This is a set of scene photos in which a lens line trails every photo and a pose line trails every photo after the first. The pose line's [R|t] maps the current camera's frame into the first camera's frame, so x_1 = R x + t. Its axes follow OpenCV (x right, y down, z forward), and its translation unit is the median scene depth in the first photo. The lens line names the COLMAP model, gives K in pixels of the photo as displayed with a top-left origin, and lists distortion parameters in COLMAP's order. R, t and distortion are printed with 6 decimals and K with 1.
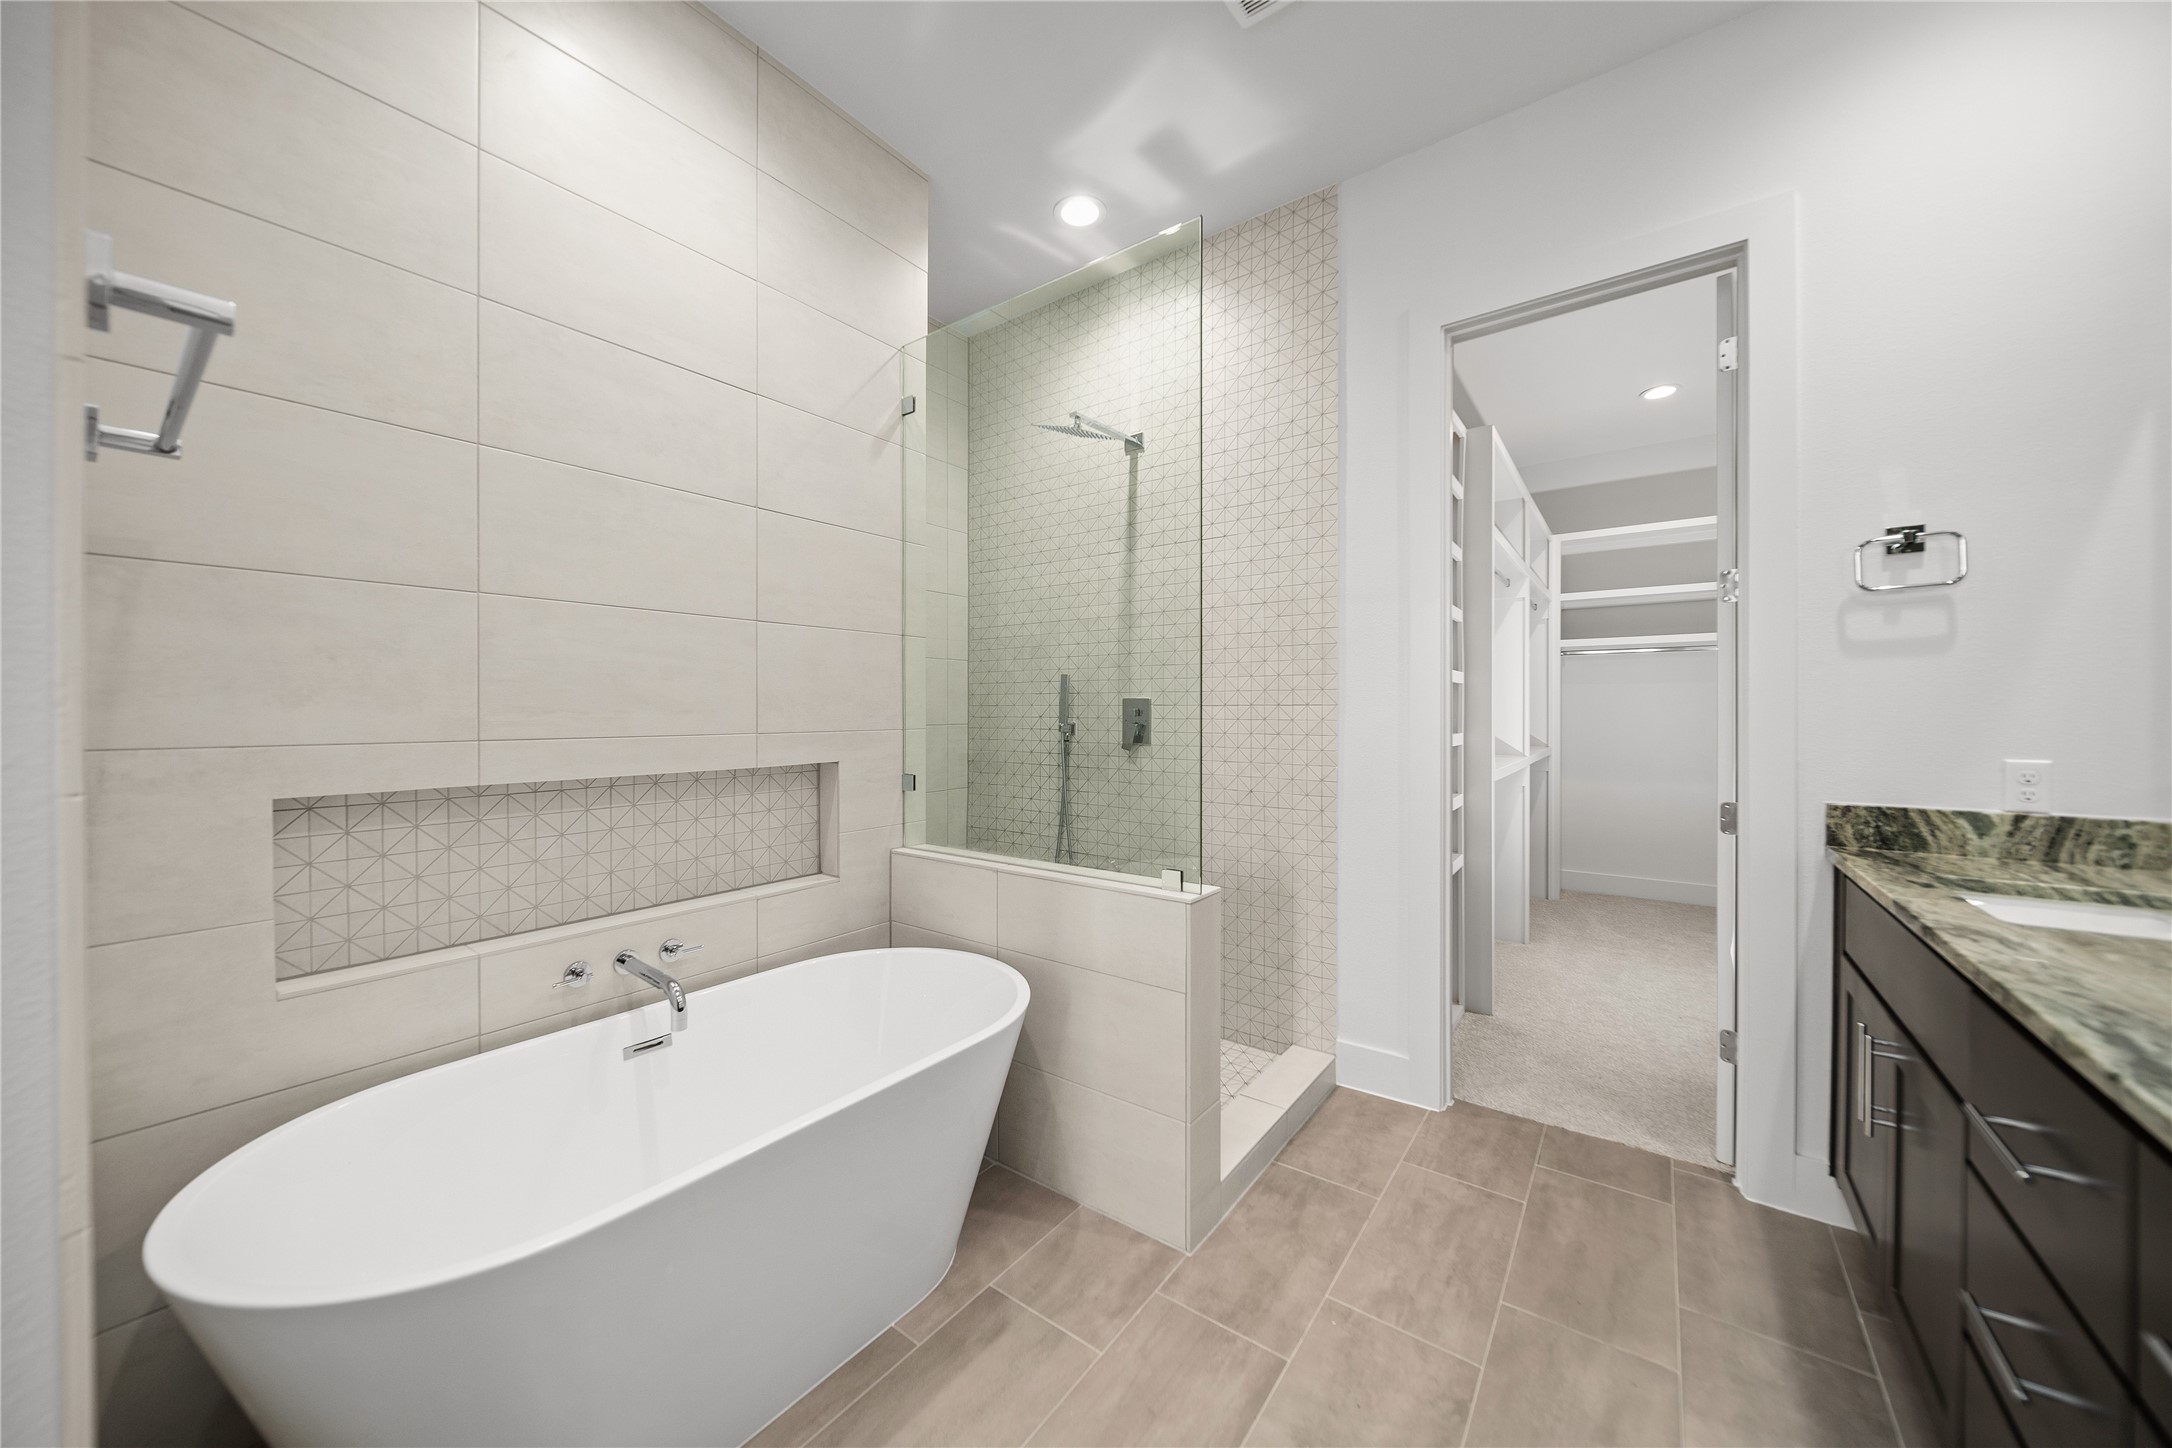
lens RADIAL K [[763.1, 0, 1081.6], [0, 763.1, 714.1], [0, 0, 1]] dist [0.001097, -0.002733]
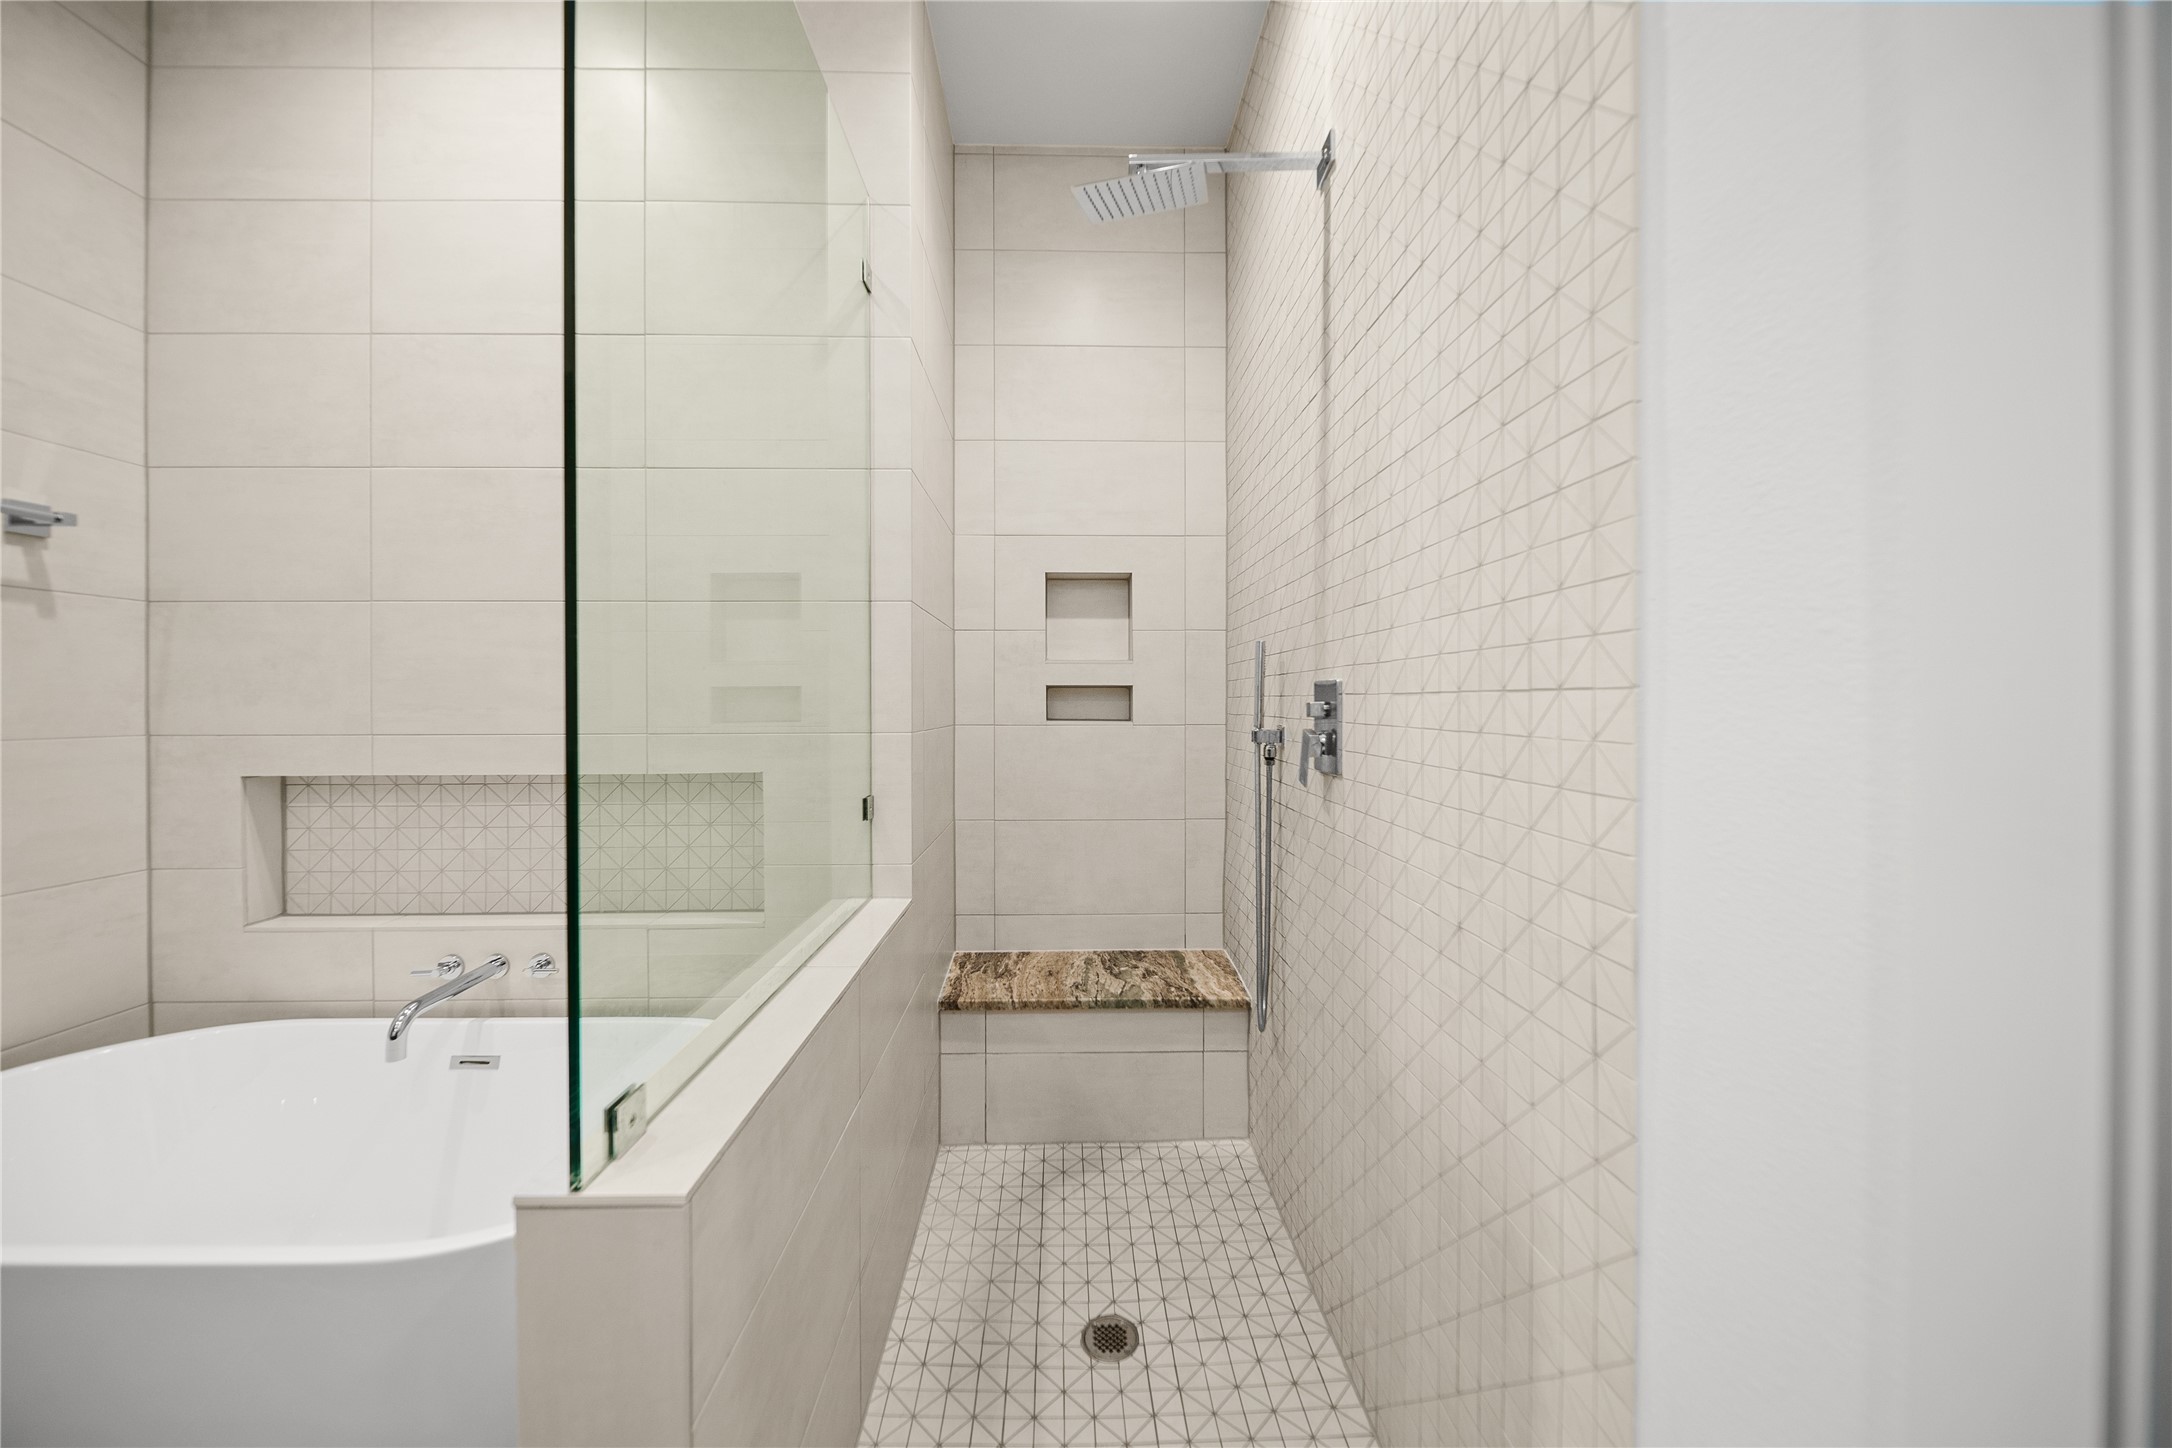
lens RADIAL K [[763.1, 0, 1081.6], [0, 763.1, 714.1], [0, 0, 1]] dist [0.001097, -0.002733]
pose [[0.613209, 0.003736, -0.789912, 0.456772], [-0.000419, 0.999990, 0.004404, -0.000333], [0.789920, -0.002370, 0.613205, 0.722430]]
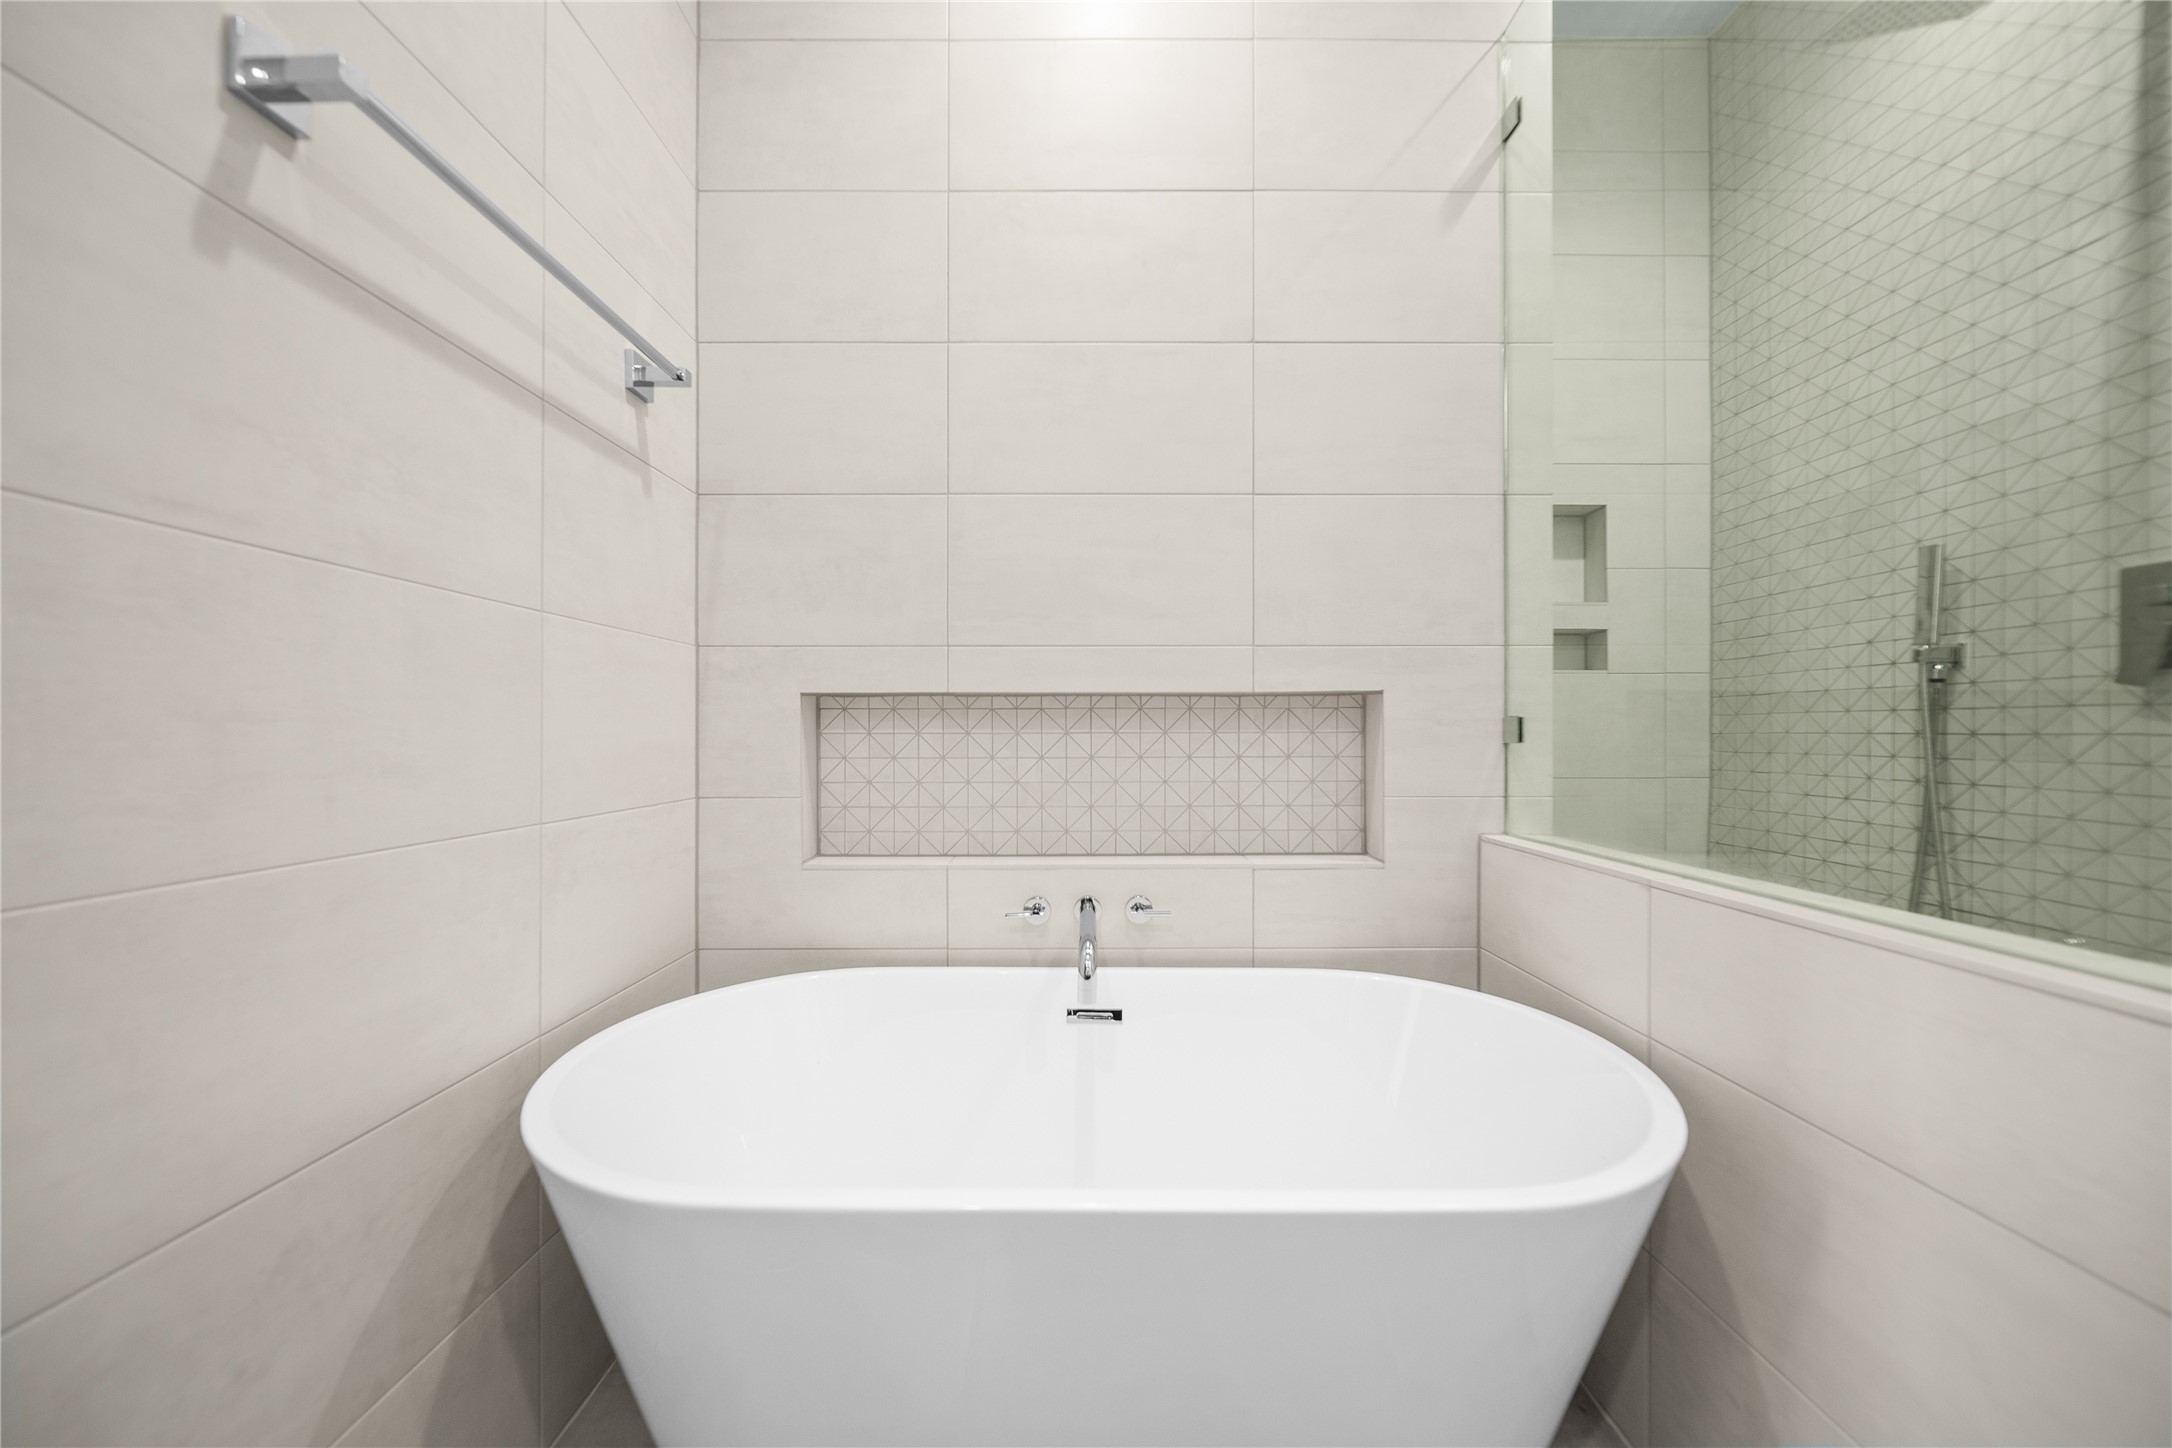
lens RADIAL K [[763.1, 0, 1092.8], [0, 763.1, 737.7], [0, 0, 1]] dist [0.001130, -0.002640]
pose [[0.596087, -0.000437, -0.802920, 0.066492], [-0.001456, 0.999998, -0.001625, 0.097722], [0.802919, 0.002137, 0.596085, 0.361590]]
